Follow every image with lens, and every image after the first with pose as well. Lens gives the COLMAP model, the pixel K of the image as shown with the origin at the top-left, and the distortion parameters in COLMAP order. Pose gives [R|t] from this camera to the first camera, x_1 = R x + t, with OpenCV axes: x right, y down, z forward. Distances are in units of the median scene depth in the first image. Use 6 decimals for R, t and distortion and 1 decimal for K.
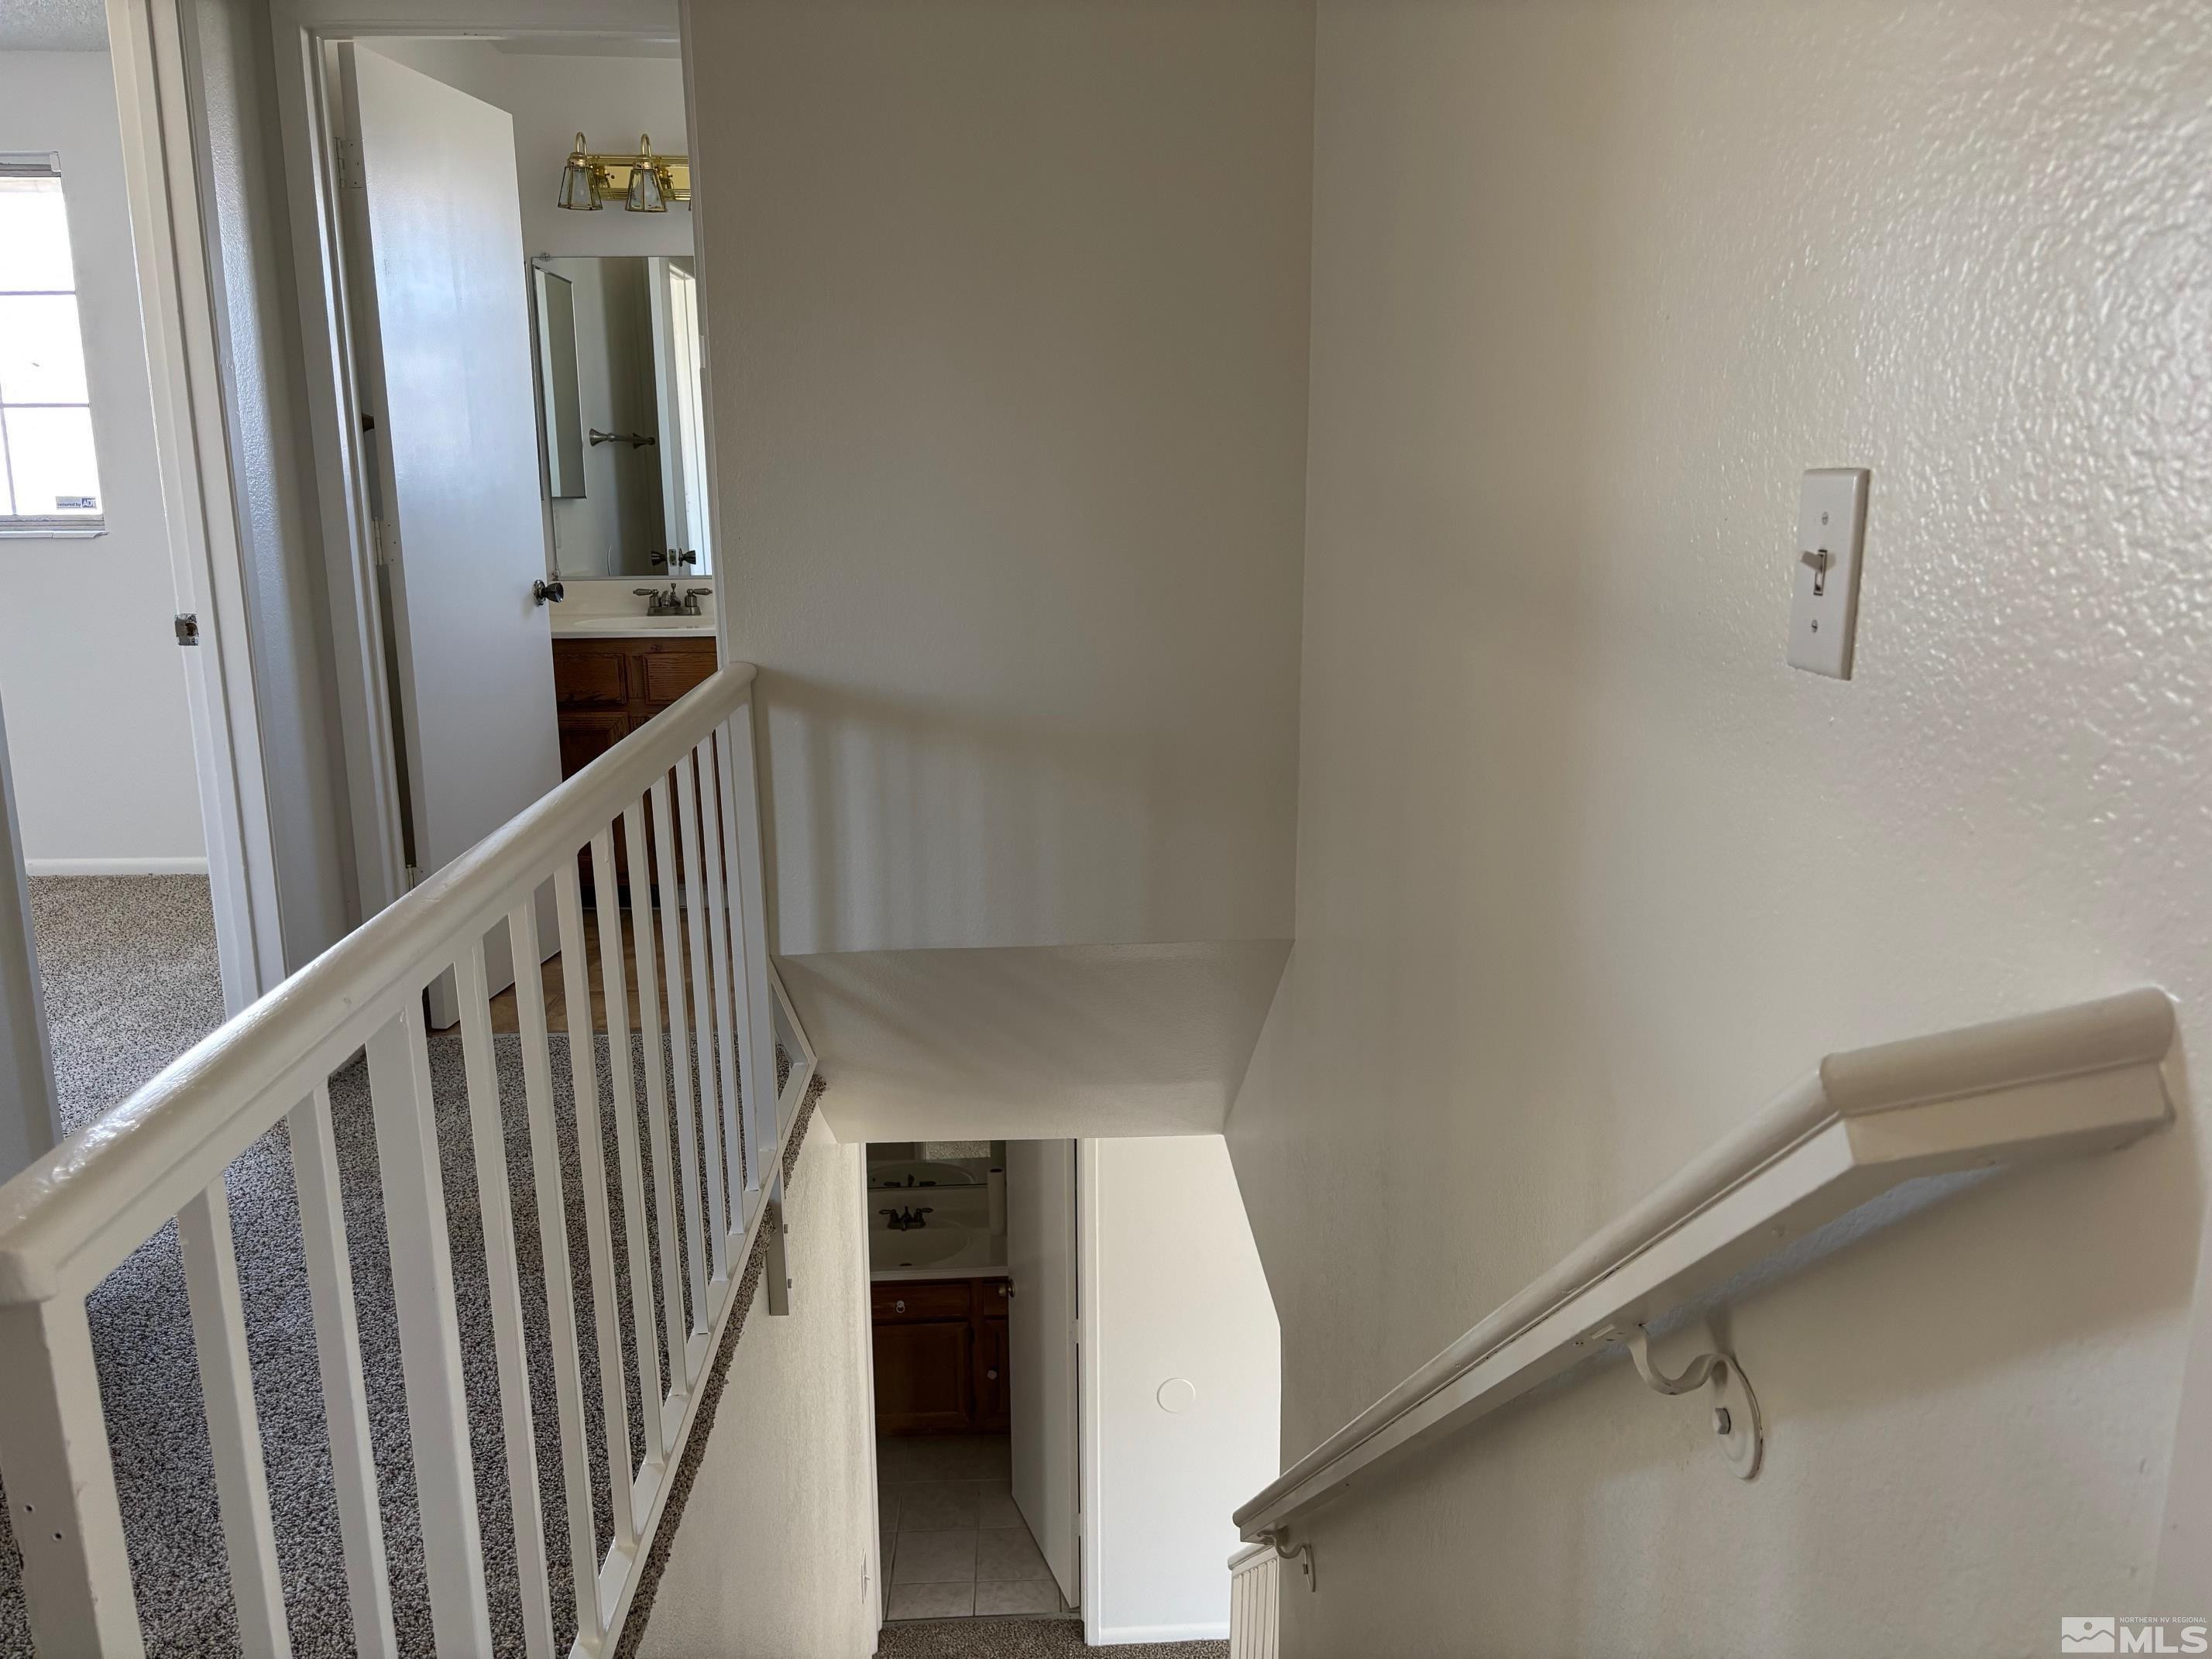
lens RADIAL K [[1660.2, 0, 1116.4], [0, 1660.2, 826.3], [0, 0, 1]] dist [0.056555, -0.070696]
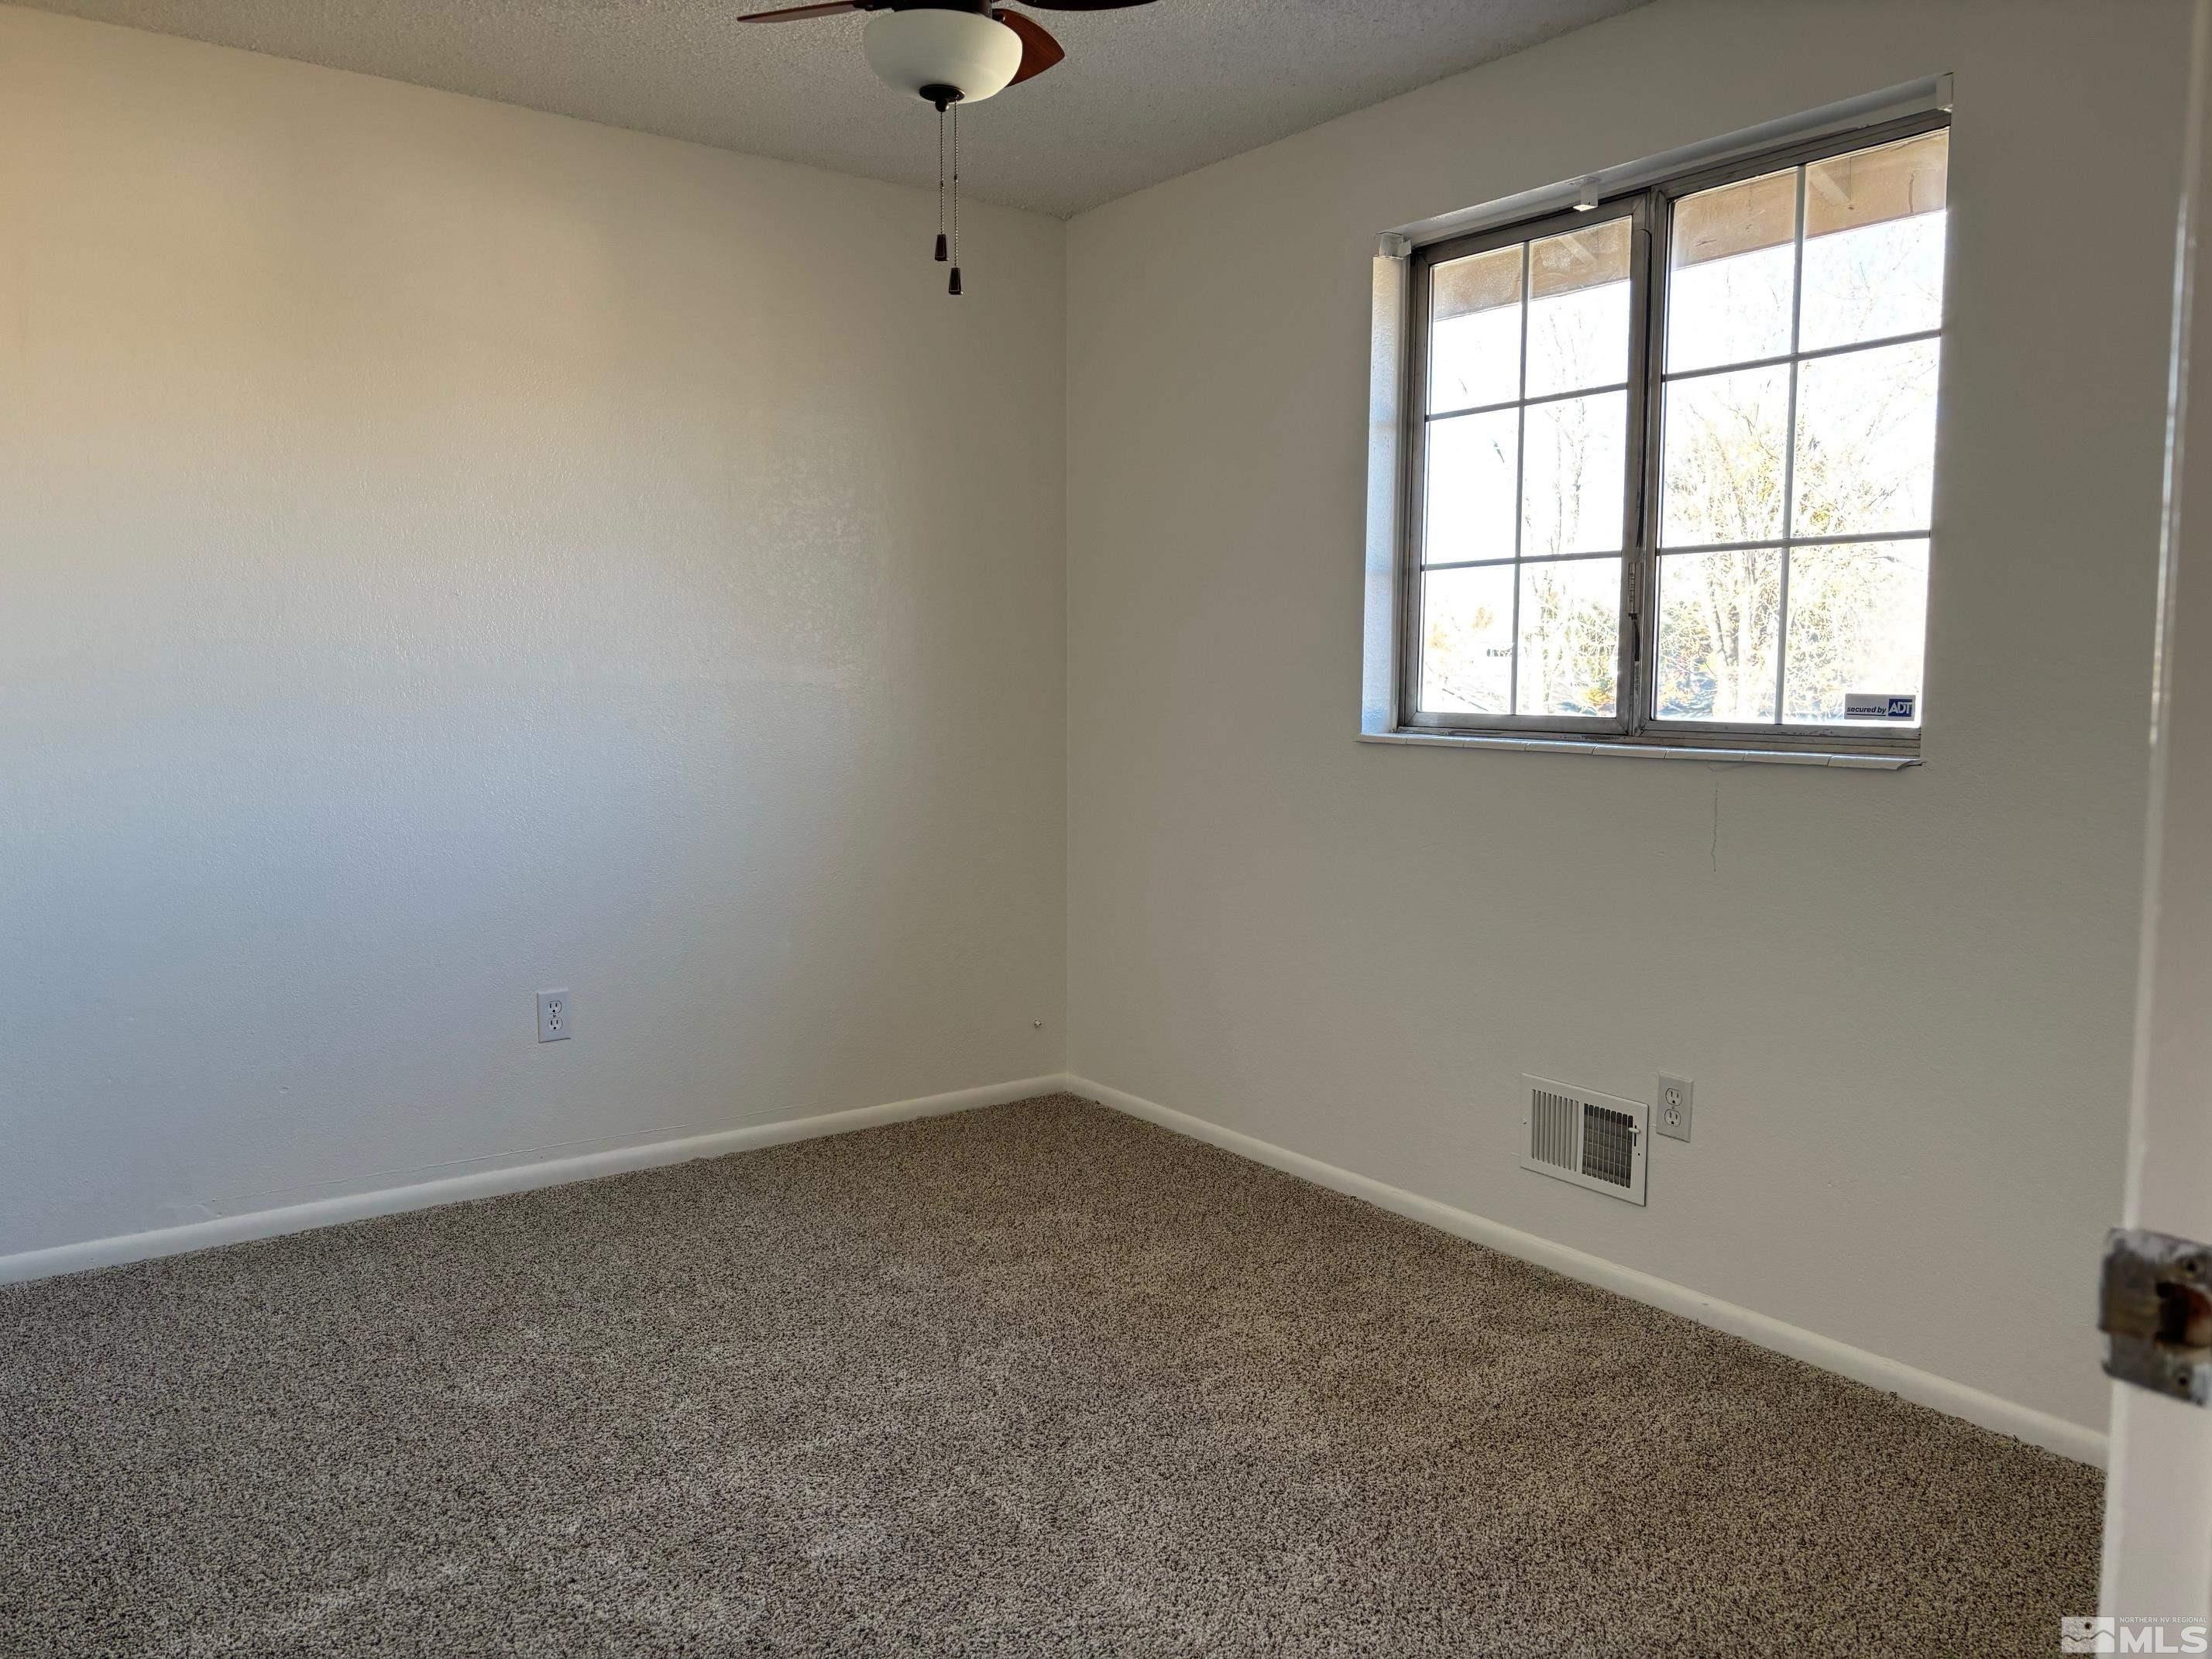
lens RADIAL K [[1660.2, 0, 1116.4], [0, 1660.2, 826.3], [0, 0, 1]] dist [0.056555, -0.070696]
pose [[0.547076, 0.082716, -0.832986, -0.289596], [-0.187051, 0.982024, -0.025333, -0.091852], [0.815916, 0.169670, 0.552714, 0.489766]]
